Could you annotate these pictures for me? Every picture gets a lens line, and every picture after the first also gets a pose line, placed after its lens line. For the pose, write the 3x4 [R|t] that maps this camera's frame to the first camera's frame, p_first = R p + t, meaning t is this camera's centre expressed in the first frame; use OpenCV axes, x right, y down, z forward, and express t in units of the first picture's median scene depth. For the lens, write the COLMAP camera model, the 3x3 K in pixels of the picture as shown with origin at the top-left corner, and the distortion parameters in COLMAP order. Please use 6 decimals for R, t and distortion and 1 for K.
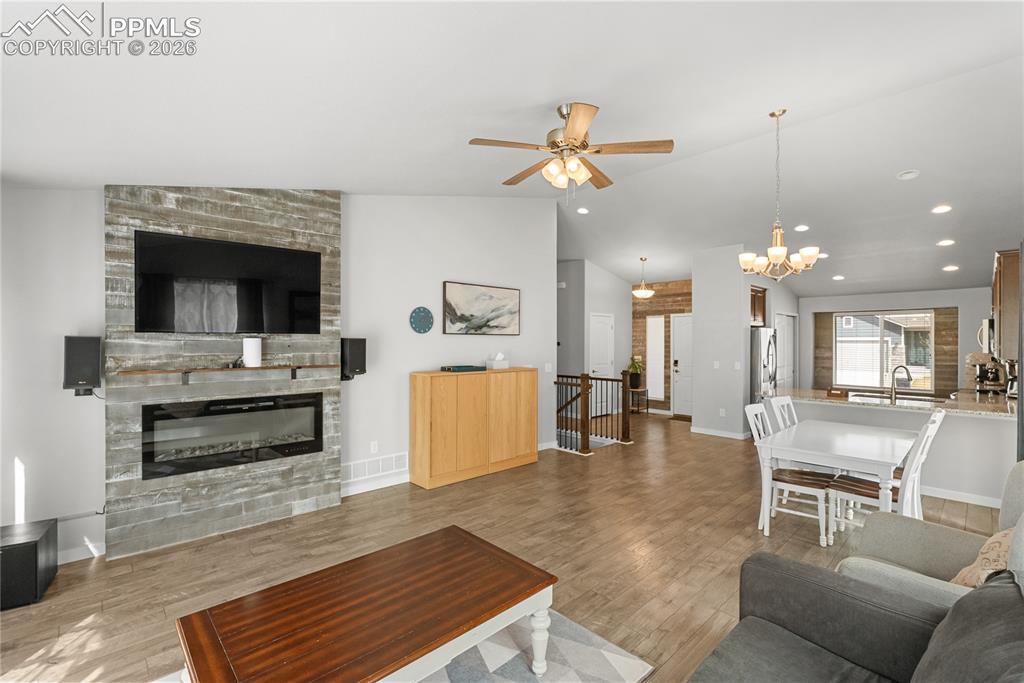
lens RADIAL K [[452.0, 0, 512.5], [0, 452.0, 344.2], [0, 0, 1]] dist [-0.008615, 0.001285]
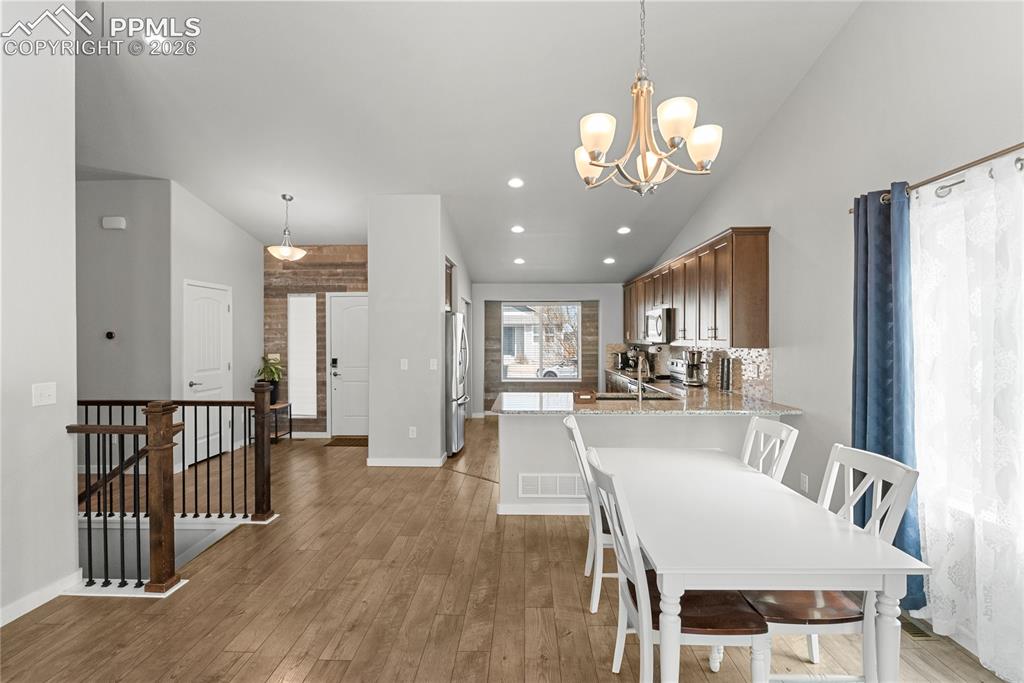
lens RADIAL K [[452.0, 0, 516.7], [0, 452.0, 338.9], [0, 0, 1]] dist [-0.008615, 0.001285]
pose [[0.702104, -0.006475, 0.712045, 0.114228], [0.006268, 0.999976, 0.002912, 0.008408], [-0.712047, 0.002418, 0.702128, 0.558699]]
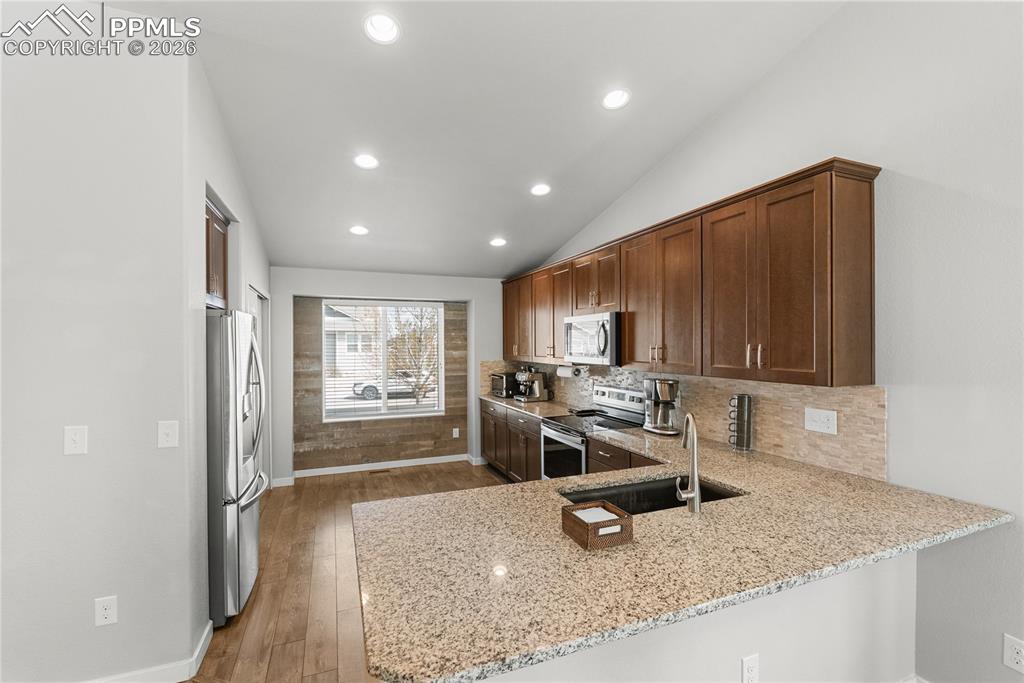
lens RADIAL K [[452.0, 0, 515.0], [0, 452.0, 346.5], [0, 0, 1]] dist [-0.008615, 0.001285]
pose [[0.367597, -0.009663, 0.929935, 0.431794], [0.009236, 0.999935, 0.006739, -0.012585], [-0.929939, 0.006112, 0.367662, 0.947534]]
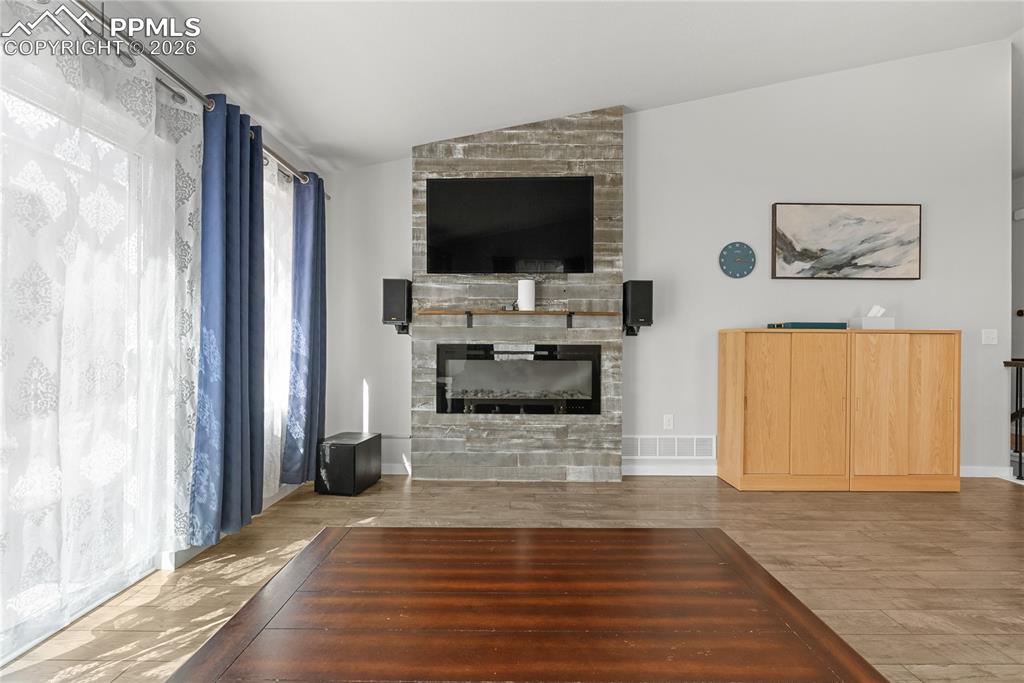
lens RADIAL K [[452.0, 0, 512.3], [0, 452.0, 344.8], [0, 0, 1]] dist [-0.008615, 0.001285]
pose [[0.727279, 0.003060, -0.686336, 0.036799], [-0.010034, 0.999931, -0.006175, 0.091851], [0.686269, 0.011378, 0.727259, 0.212964]]
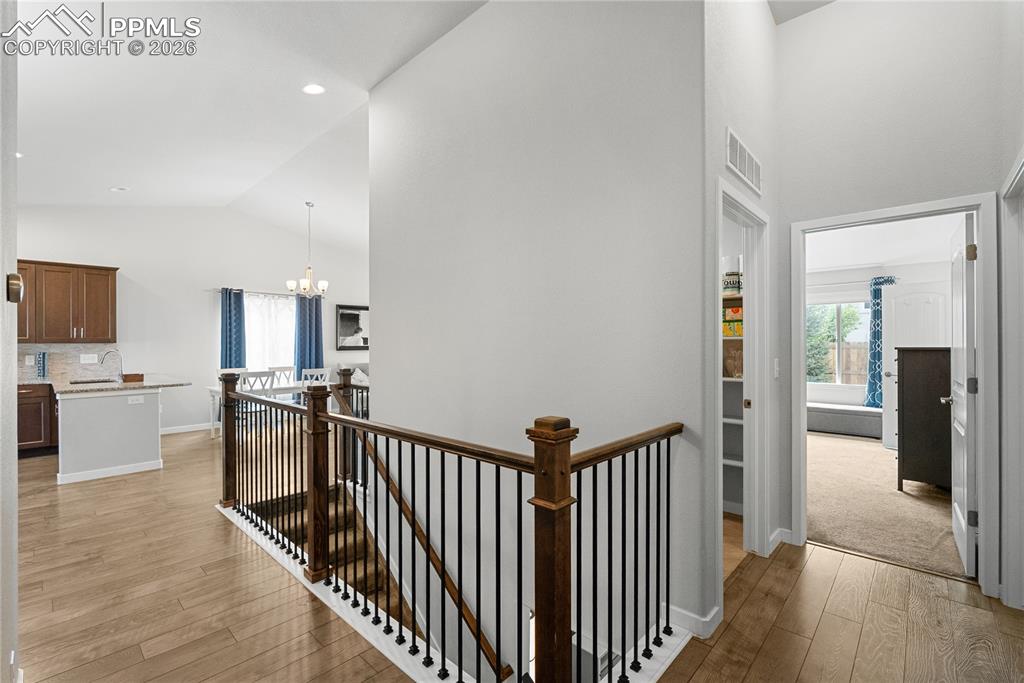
lens RADIAL K [[452.0, 0, 512.6], [0, 452.0, 341.7], [0, 0, 1]] dist [-0.008615, 0.001285]
pose [[-0.997663, -0.001912, -0.068295, -0.155484], [-0.002123, 0.999993, 0.003012, 0.024630], [0.068289, 0.003150, -0.997661, 2.307855]]
